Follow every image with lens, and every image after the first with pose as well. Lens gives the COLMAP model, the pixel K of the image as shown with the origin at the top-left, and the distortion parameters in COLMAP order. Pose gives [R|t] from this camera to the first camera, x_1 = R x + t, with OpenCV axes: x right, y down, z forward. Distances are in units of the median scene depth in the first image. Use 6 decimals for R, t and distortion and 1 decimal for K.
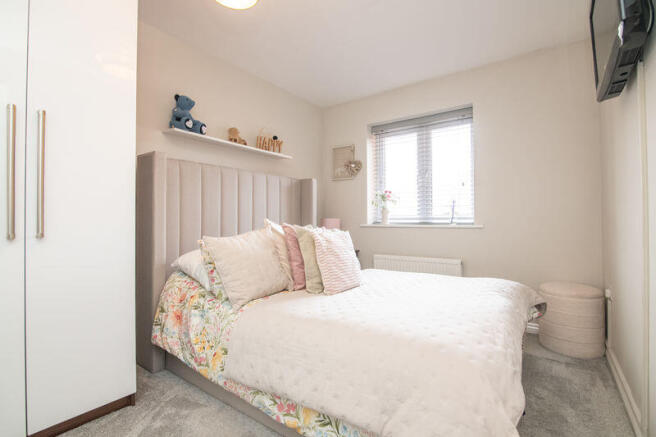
lens RADIAL K [[304.3, 0, 330.1], [0, 304.3, 219.9], [0, 0, 1]] dist [-0.016589, 0.000273]
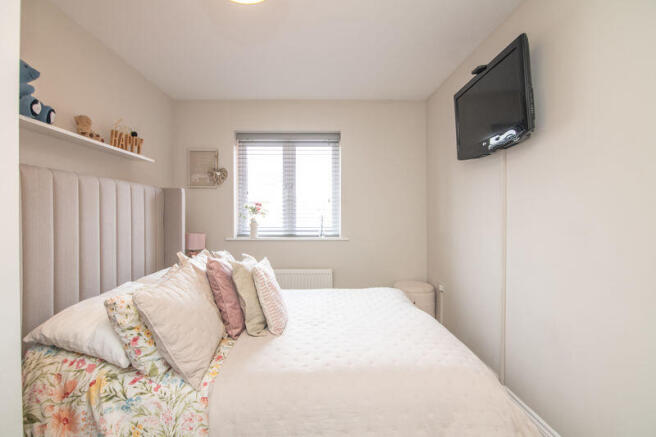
lens RADIAL K [[304.3, 0, 323.3], [0, 304.3, 219.6], [0, 0, 1]] dist [-0.016589, 0.000273]
pose [[0.809020, -0.006018, 0.587751, -0.254333], [-0.001950, 0.999915, 0.012922, -0.067756], [-0.587778, -0.011600, 0.808939, 0.102744]]
